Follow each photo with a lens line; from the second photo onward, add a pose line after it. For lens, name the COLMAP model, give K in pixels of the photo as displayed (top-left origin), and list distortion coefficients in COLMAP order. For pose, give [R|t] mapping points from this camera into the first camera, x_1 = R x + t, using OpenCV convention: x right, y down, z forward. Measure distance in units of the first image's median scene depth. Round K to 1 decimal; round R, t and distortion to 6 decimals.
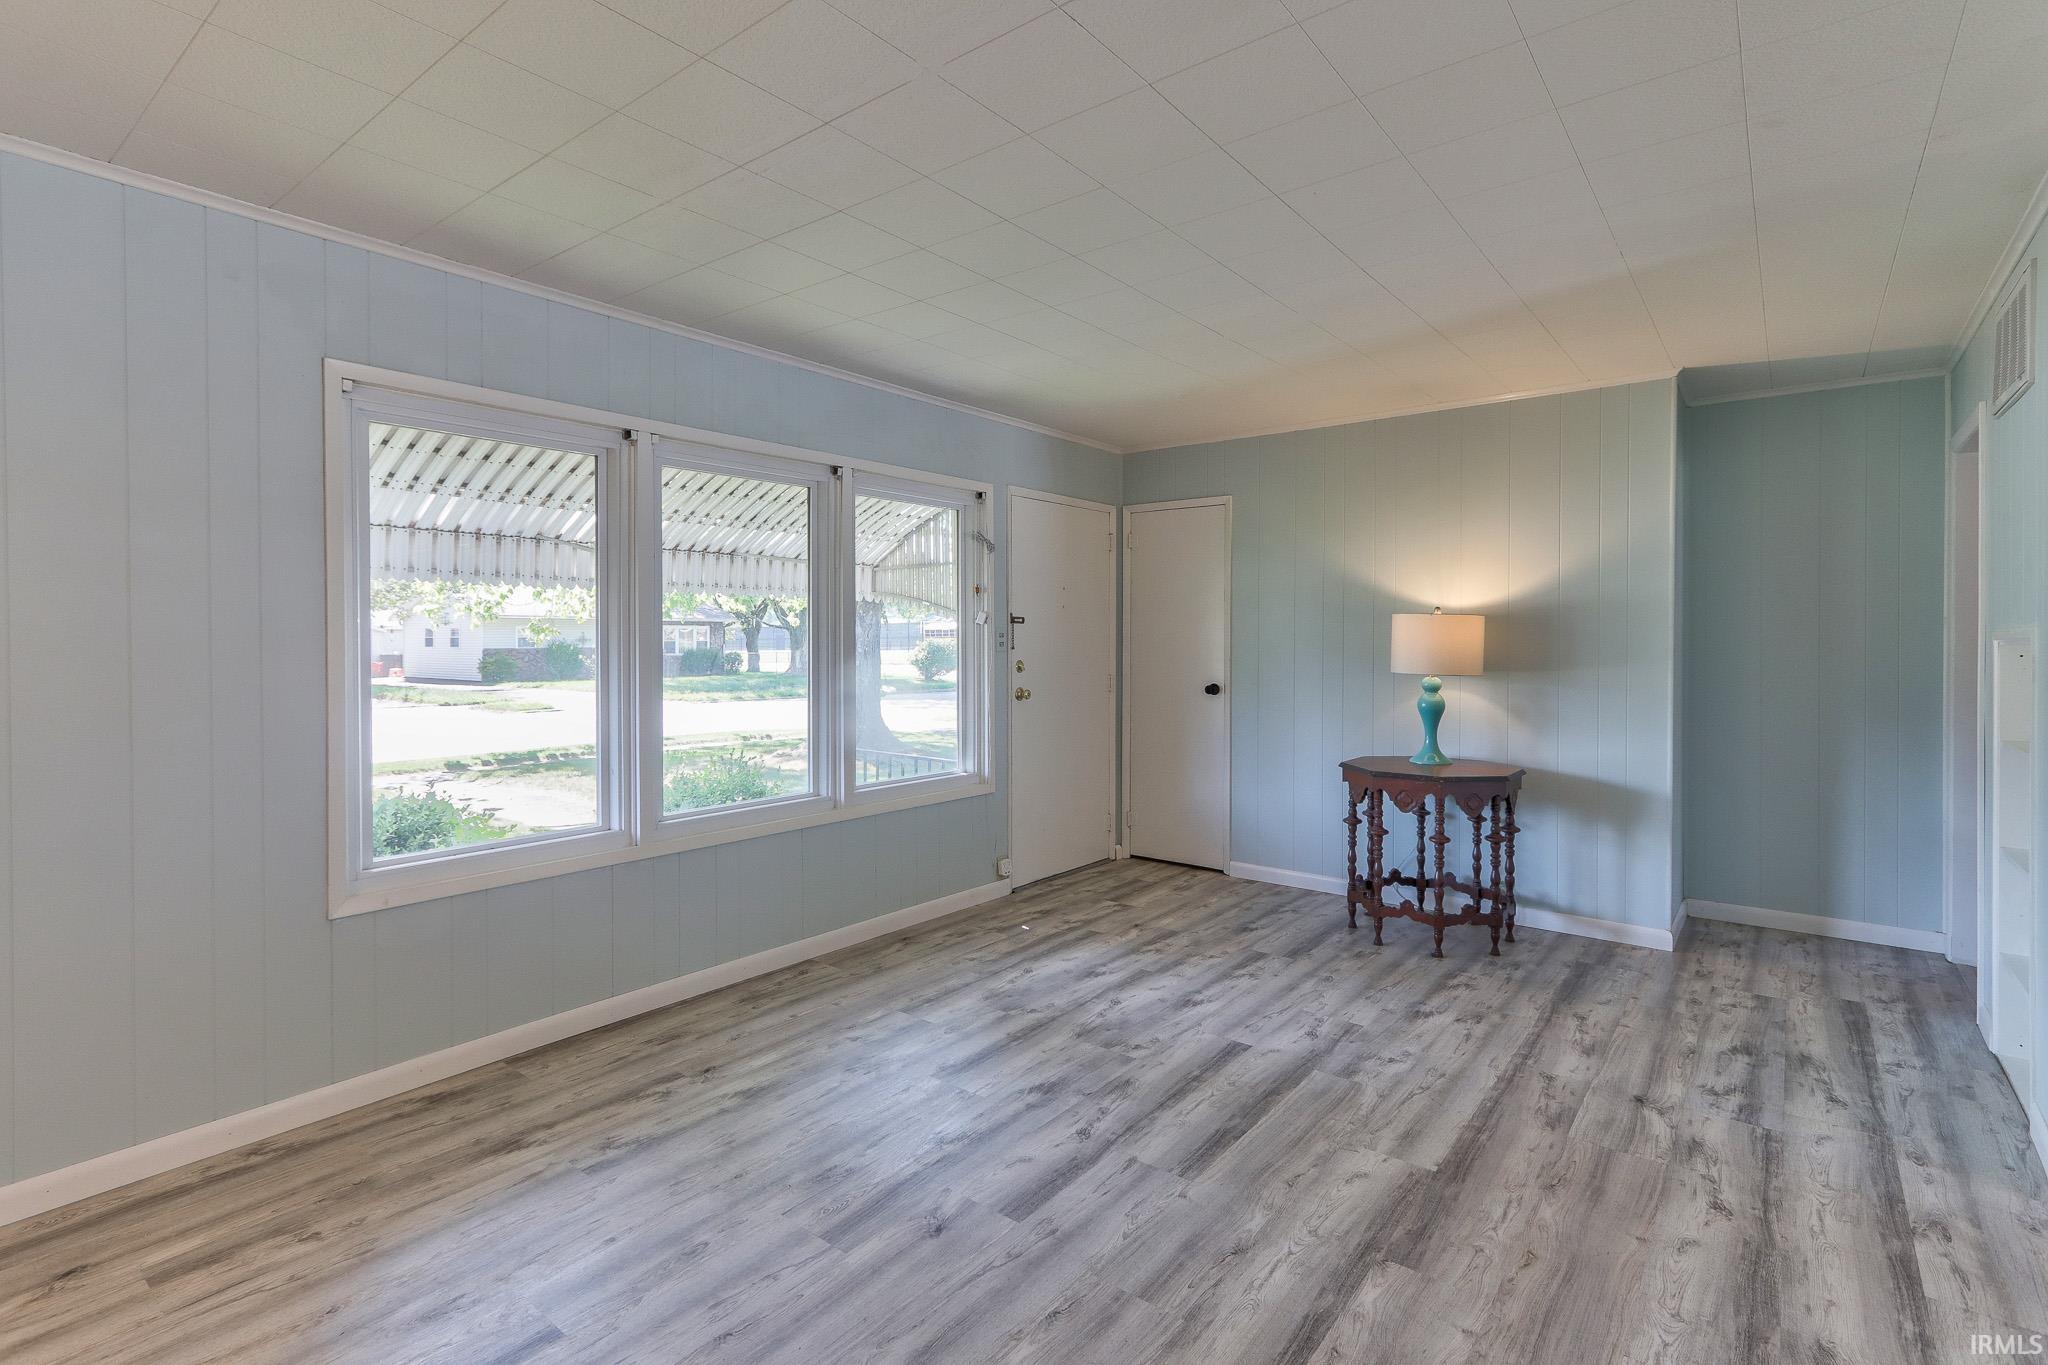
lens RADIAL K [[972.4, 0, 1002.2], [0, 972.4, 617.1], [0, 0, 1]] dist [0.000488, 0.001183]
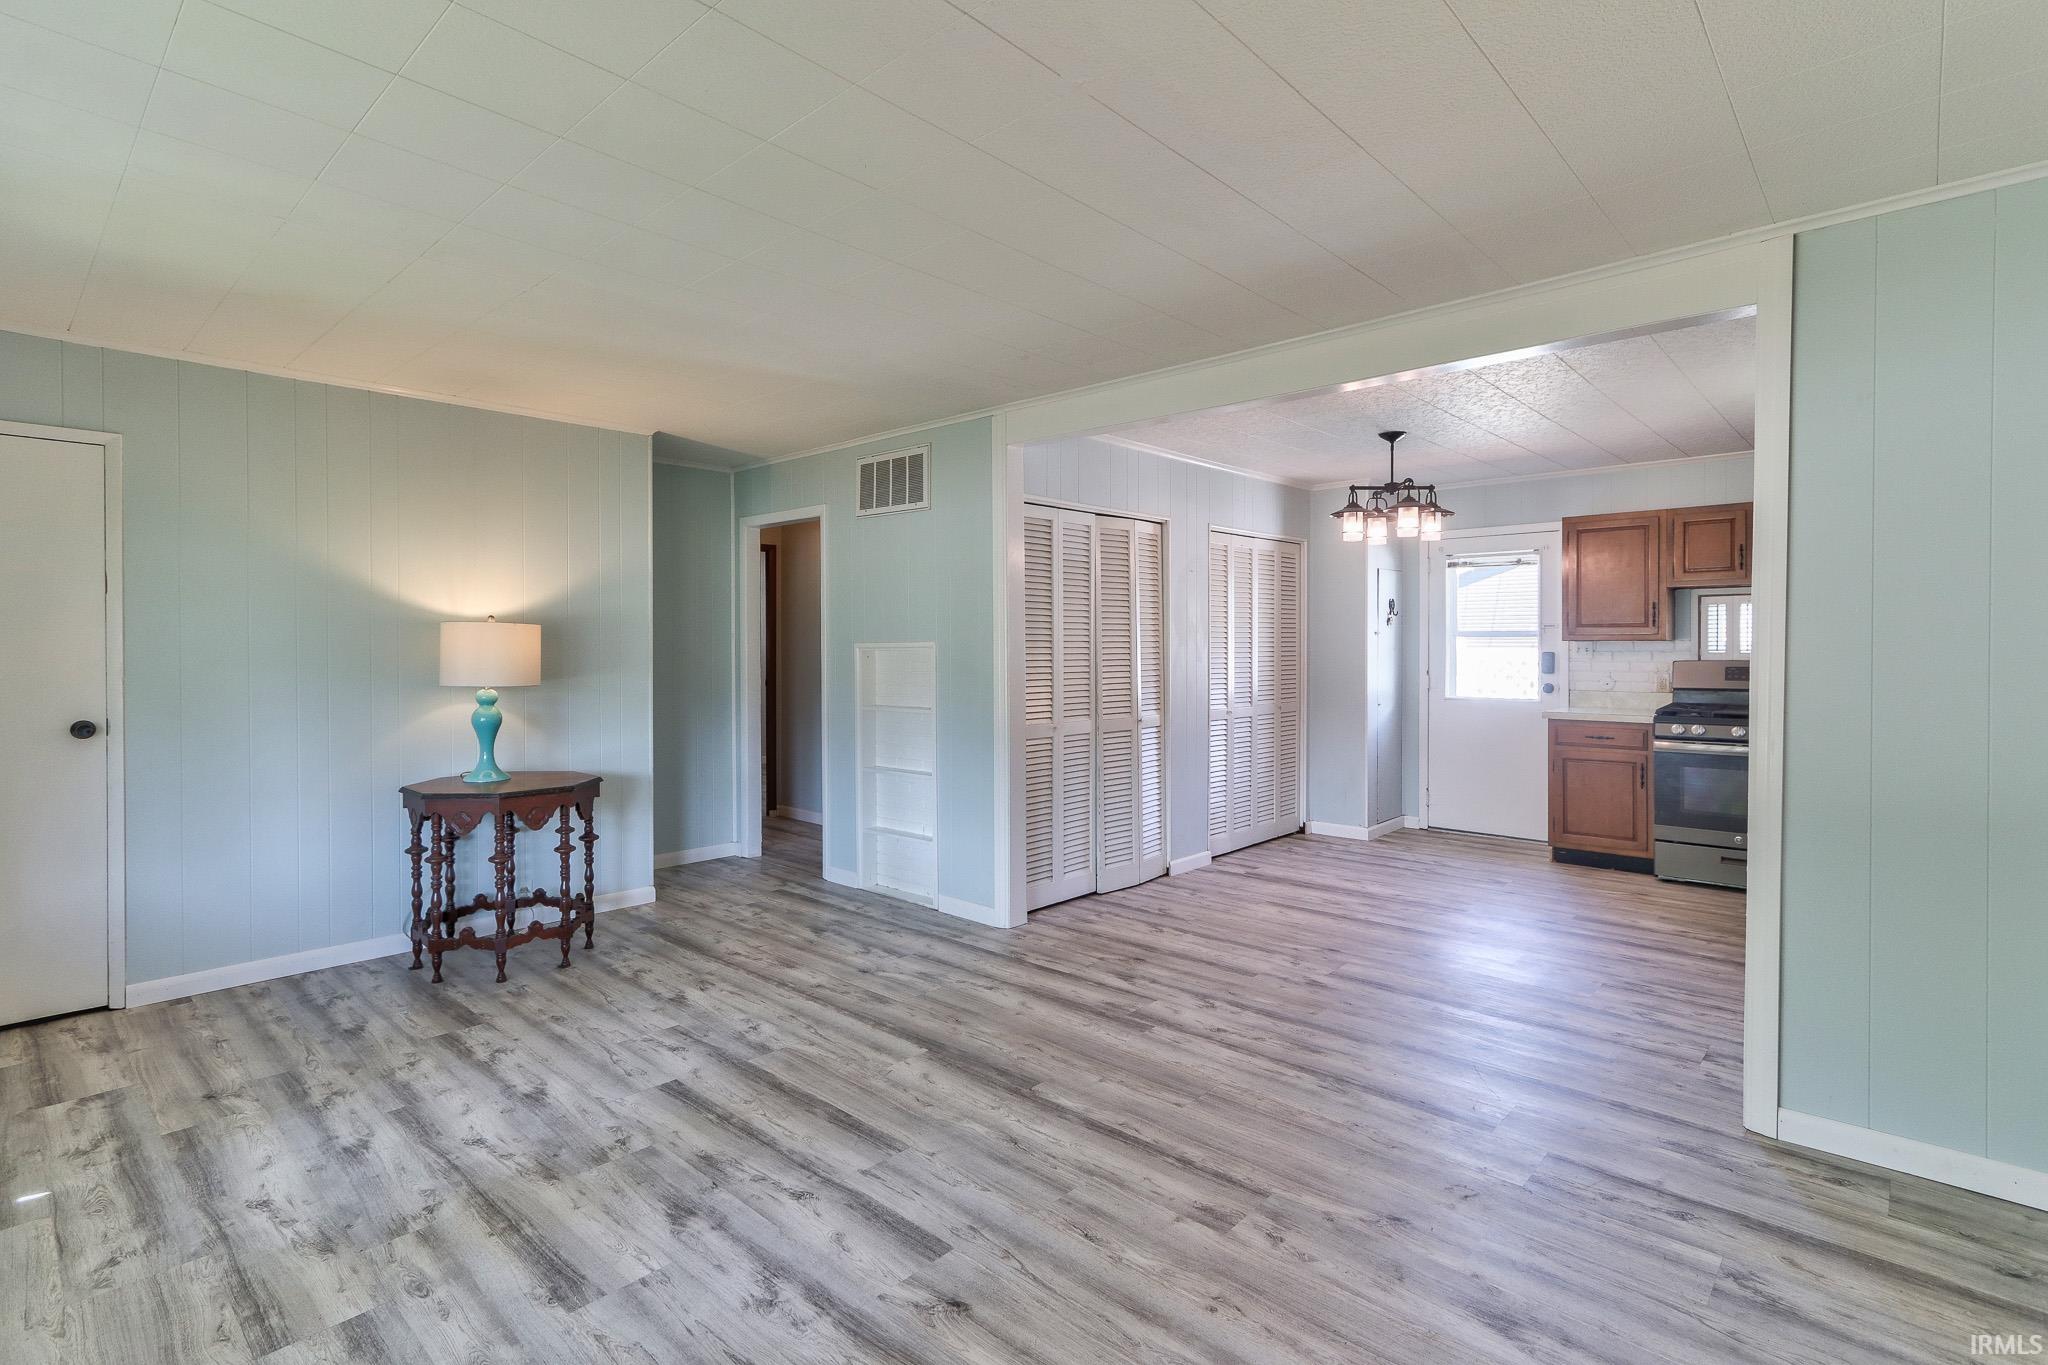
lens RADIAL K [[959.1, 0, 1017.1], [0, 959.1, 651.7], [0, 0, 1]] dist [0.000770, 0.000707]
pose [[0.070953, -0.006572, 0.997458, -0.659694], [-0.019649, 0.999775, 0.007985, 0.011027], [-0.997286, -0.020165, 0.070808, 0.622354]]
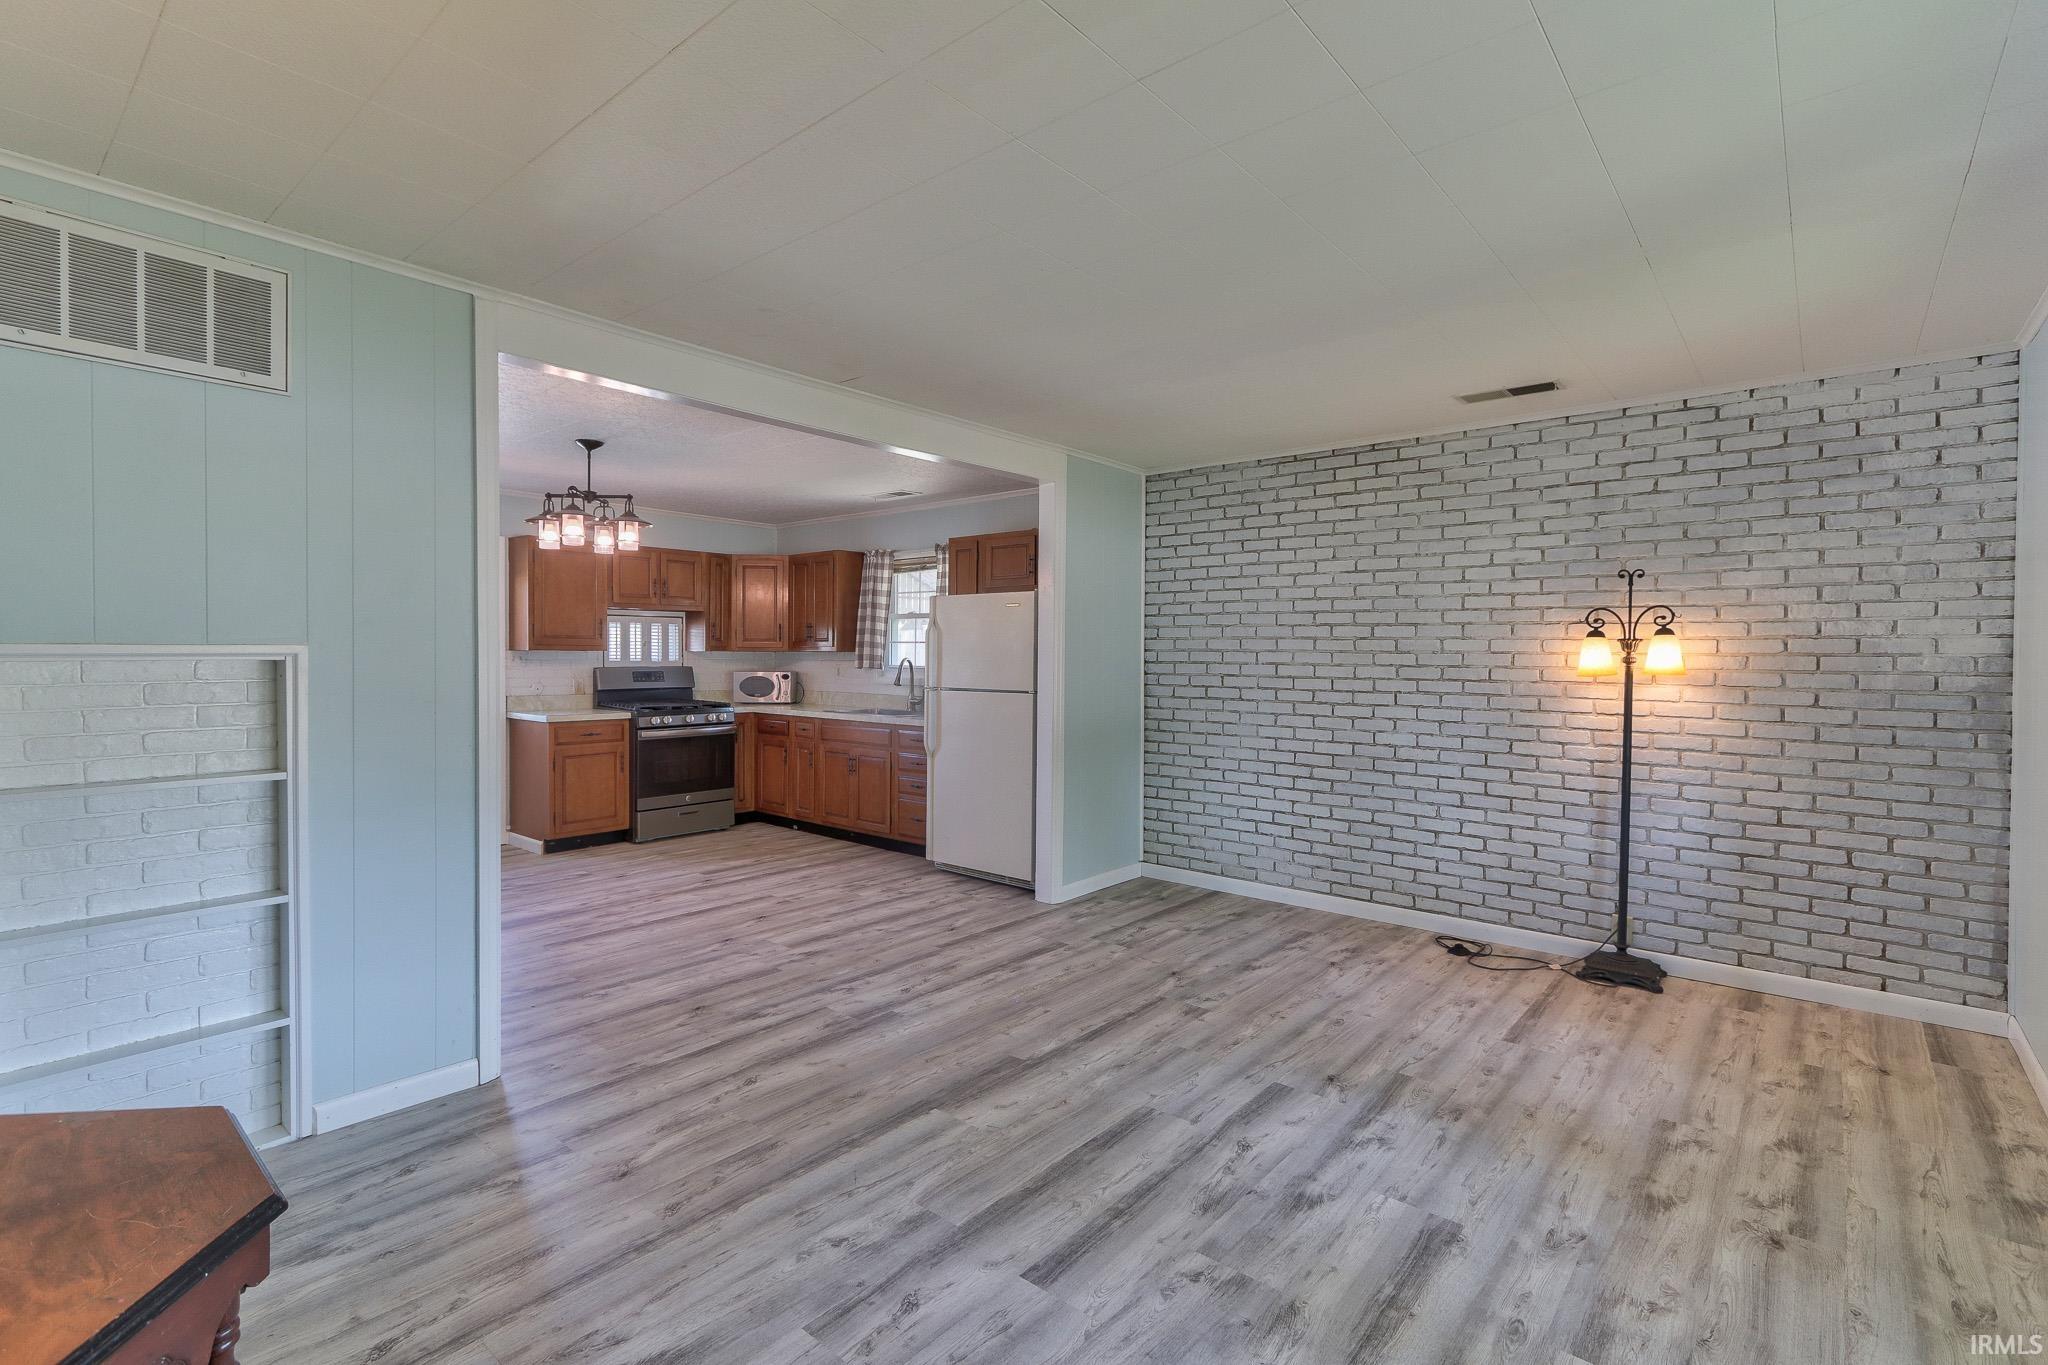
lens RADIAL K [[955.6, 0, 987.1], [0, 955.6, 668.4], [0, 0, 1]] dist [0.000184, 0.000953]
pose [[-0.998517, -0.006187, 0.054091, 0.251461], [-0.006652, 0.999942, -0.008422, 0.034356], [-0.054036, -0.008769, -0.998500, 1.684063]]
